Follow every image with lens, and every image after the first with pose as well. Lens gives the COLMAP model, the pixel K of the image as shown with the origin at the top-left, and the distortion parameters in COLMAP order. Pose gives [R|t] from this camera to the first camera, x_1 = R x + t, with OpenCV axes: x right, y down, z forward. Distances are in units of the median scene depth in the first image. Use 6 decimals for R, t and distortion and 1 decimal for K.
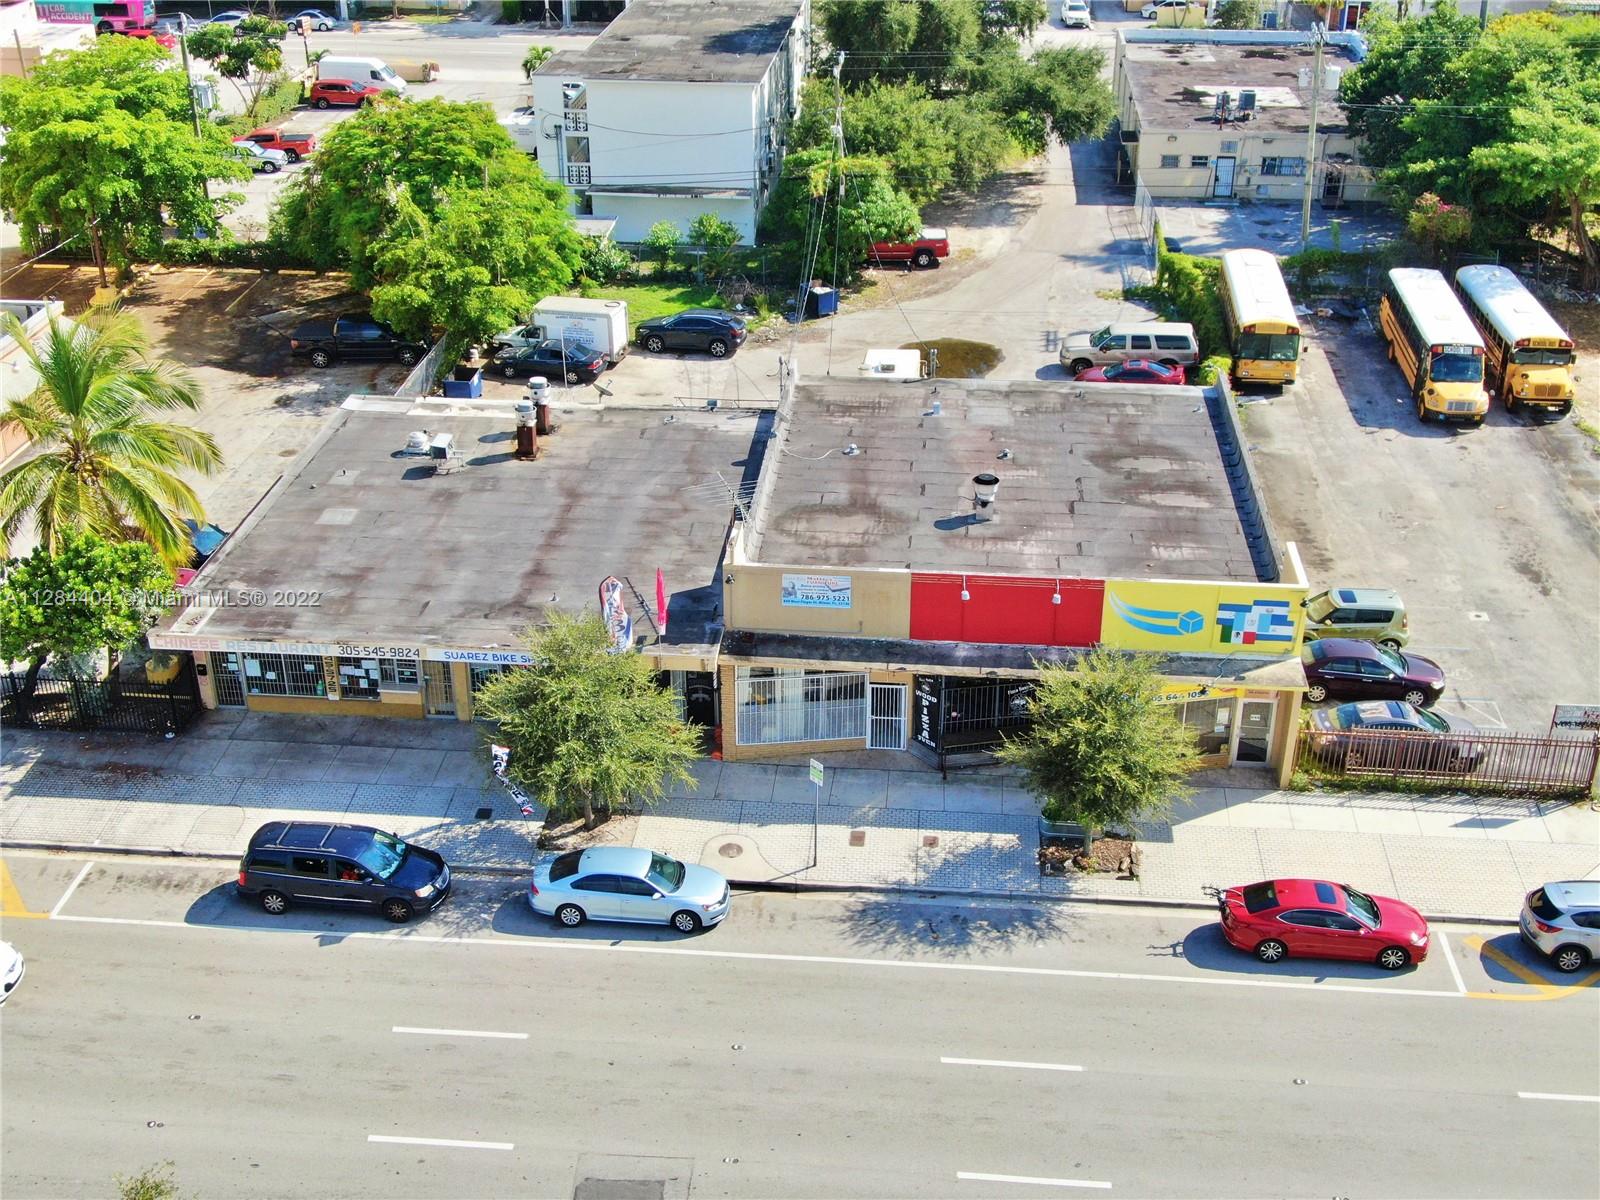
lens RADIAL K [[1926.9, 0, 794.9], [0, 1926.9, 505.4], [0, 0, 1]] dist [0.102128, -0.402518]
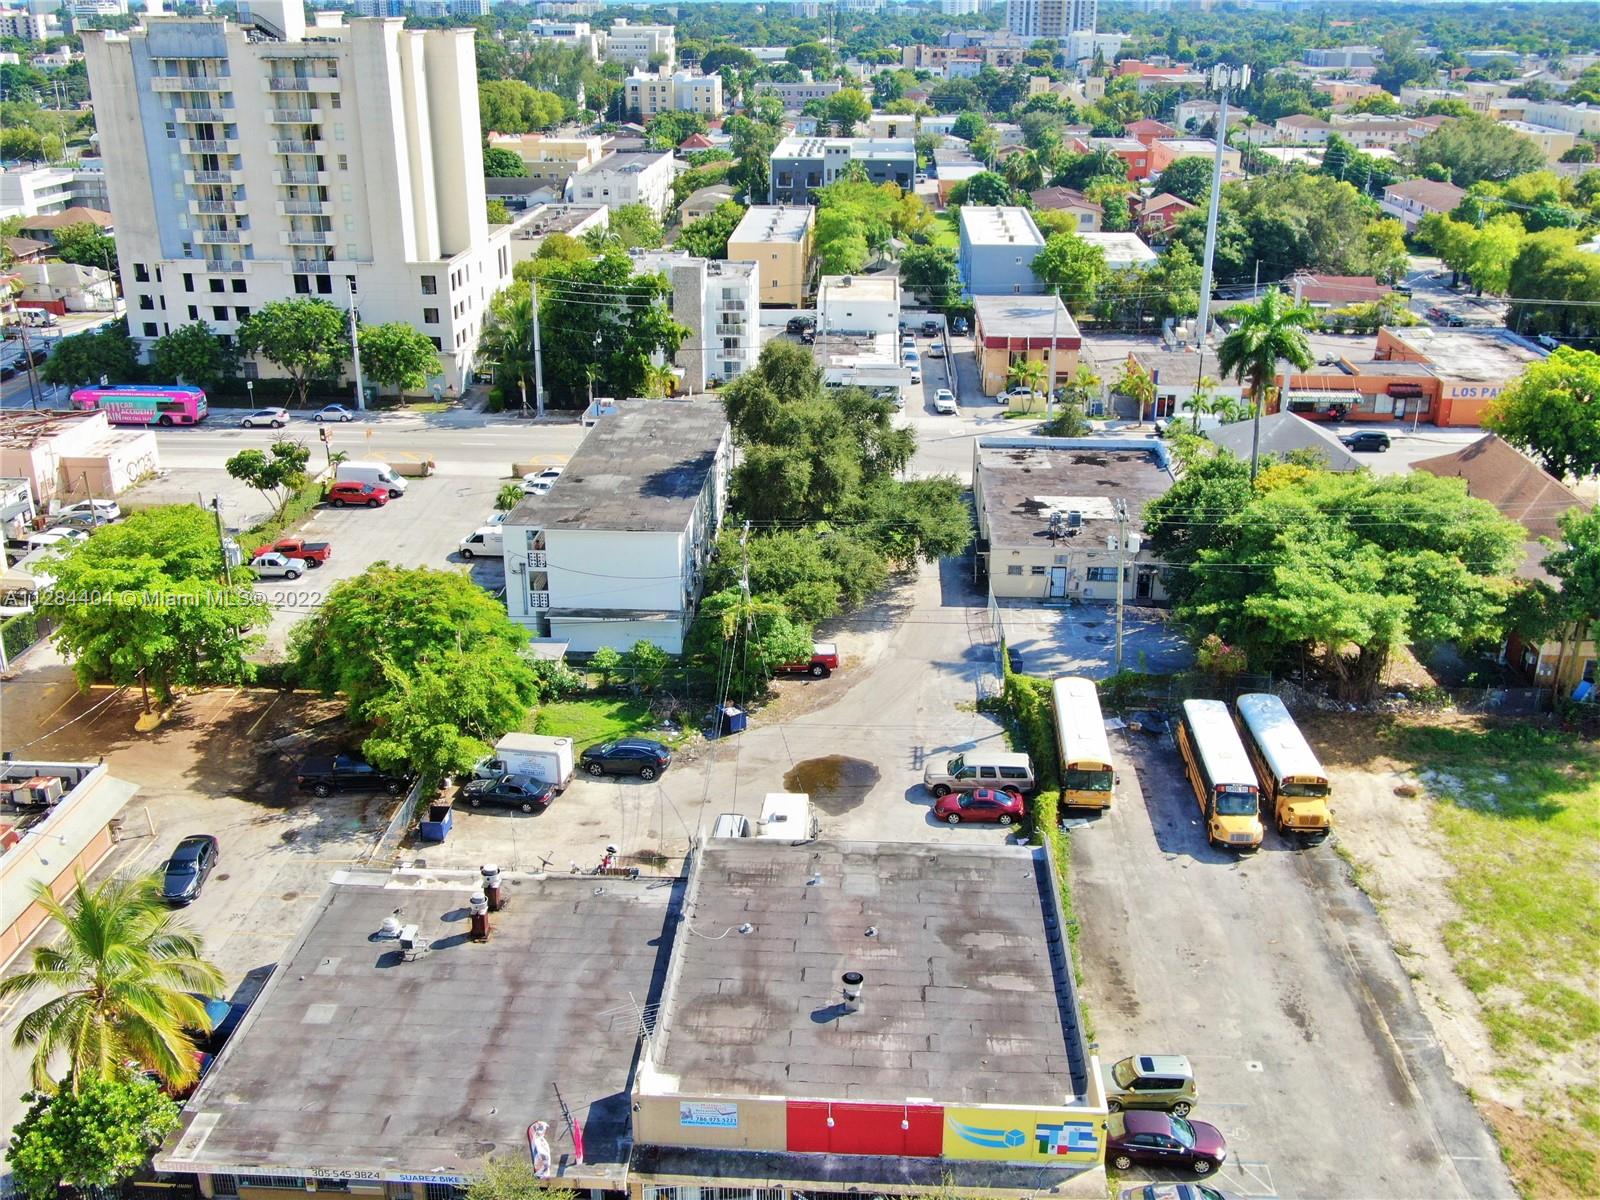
lens RADIAL K [[1577.2, 0, 798.6], [0, 1577.2, 496.4], [0, 0, 1]] dist [-0.013150, 0.020914]
pose [[0.999293, -0.009574, 0.036358, 0.022005], [0.013700, 0.993274, -0.114973, -0.142014], [-0.035012, 0.115389, 0.992703, -0.019495]]
